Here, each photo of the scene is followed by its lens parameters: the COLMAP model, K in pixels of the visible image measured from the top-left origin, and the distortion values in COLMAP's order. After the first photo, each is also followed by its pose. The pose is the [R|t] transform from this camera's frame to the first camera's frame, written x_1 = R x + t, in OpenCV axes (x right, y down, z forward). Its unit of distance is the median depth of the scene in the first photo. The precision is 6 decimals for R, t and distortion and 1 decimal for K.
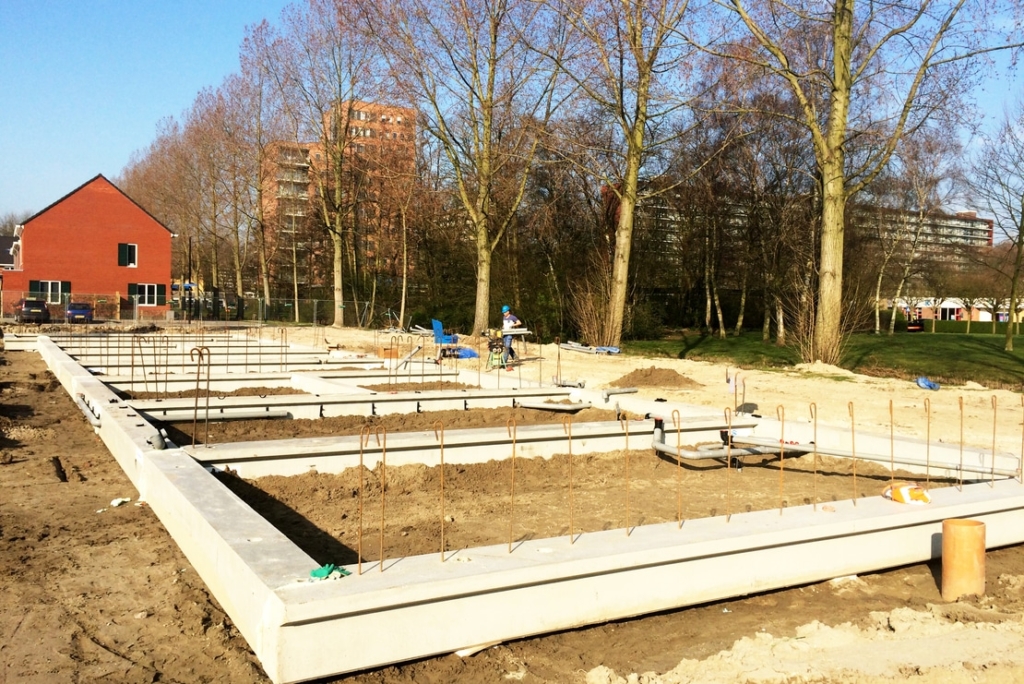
lens RADIAL K [[868.0, 0, 512.0], [0, 868.0, 342.0], [0, 0, 1]] dist [0.077170, -0.105392]
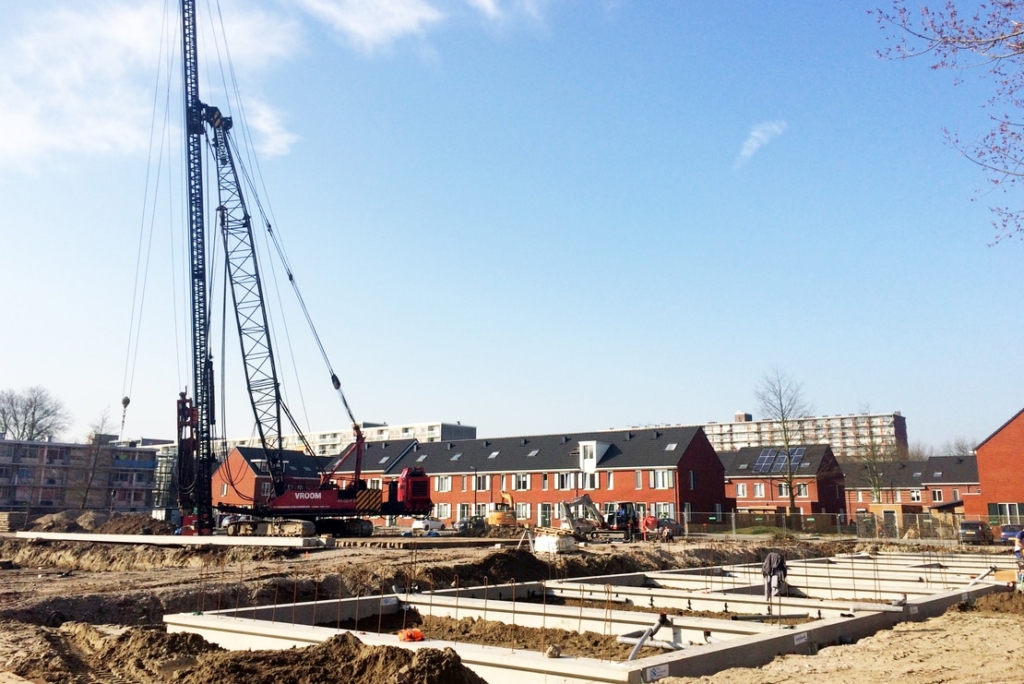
lens RADIAL K [[868.0, 0, 512.0], [0, 868.0, 342.0], [0, 0, 1]] dist [0.077170, -0.105392]
pose [[0.406903, -0.194220, -0.892585, 0.894436], [-0.033114, 0.973357, -0.226891, 0.001751], [0.912871, 0.121880, 0.389630, 0.199286]]
